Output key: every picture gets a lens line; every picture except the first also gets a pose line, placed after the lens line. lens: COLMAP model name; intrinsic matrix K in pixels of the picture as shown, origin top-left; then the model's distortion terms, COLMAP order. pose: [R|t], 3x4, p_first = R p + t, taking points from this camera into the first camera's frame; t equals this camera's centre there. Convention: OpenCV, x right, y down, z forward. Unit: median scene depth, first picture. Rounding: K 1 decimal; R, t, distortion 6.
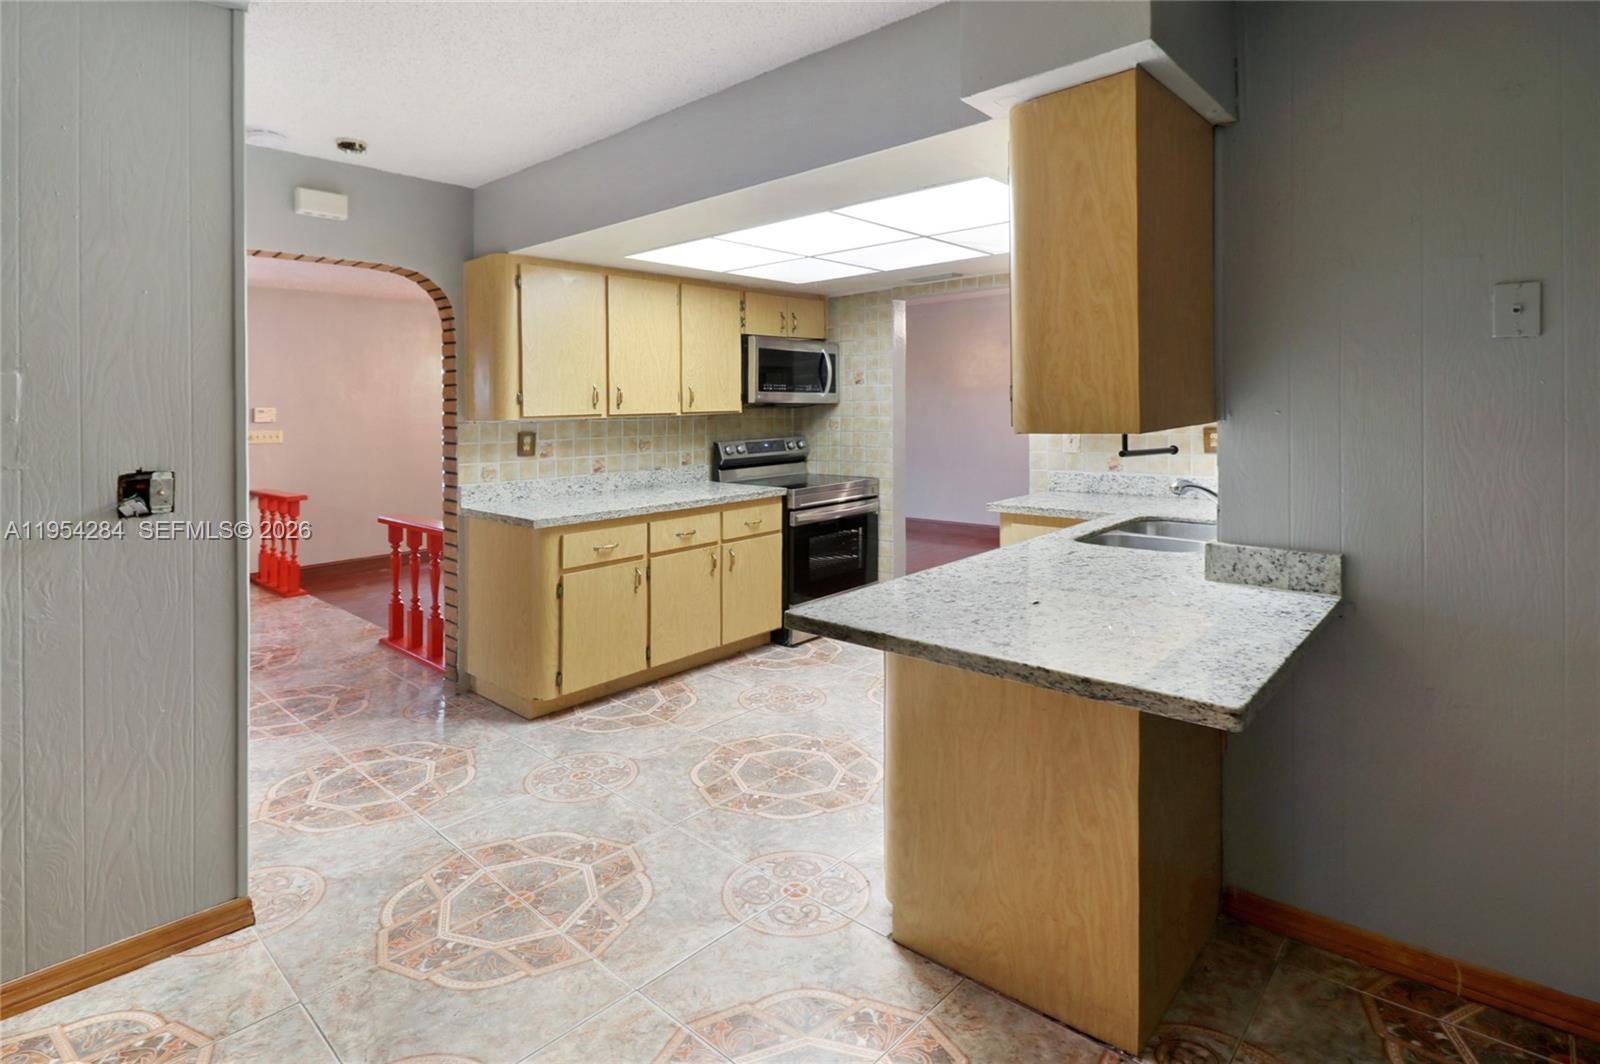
lens RADIAL K [[817.9, 0, 803.2], [0, 817.9, 413.2], [0, 0, 1]] dist [-0.002163, -0.001239]
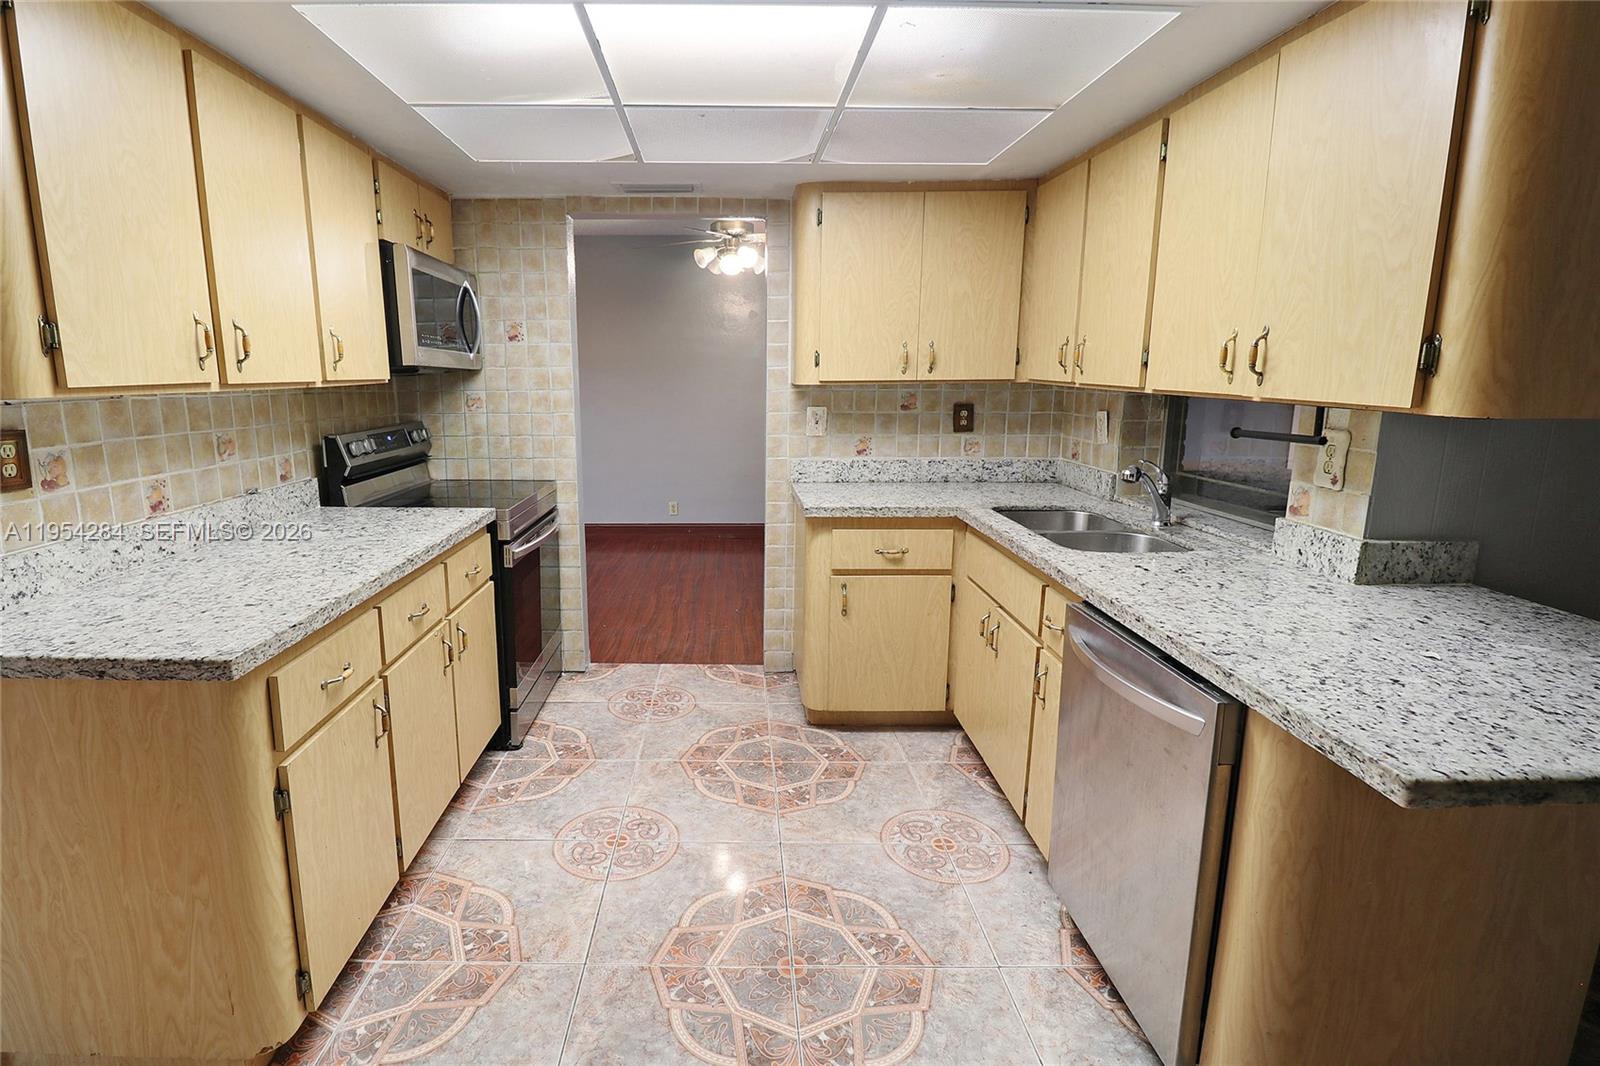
lens RADIAL K [[835.5, 0, 722.8], [0, 835.5, 531.7], [0, 0, 1]] dist [-0.003963, -0.001155]
pose [[0.748635, -0.106828, 0.654319, -0.336205], [-0.005900, 0.985820, 0.167701, 0.002852], [-0.662956, -0.129407, 0.737389, 0.462216]]
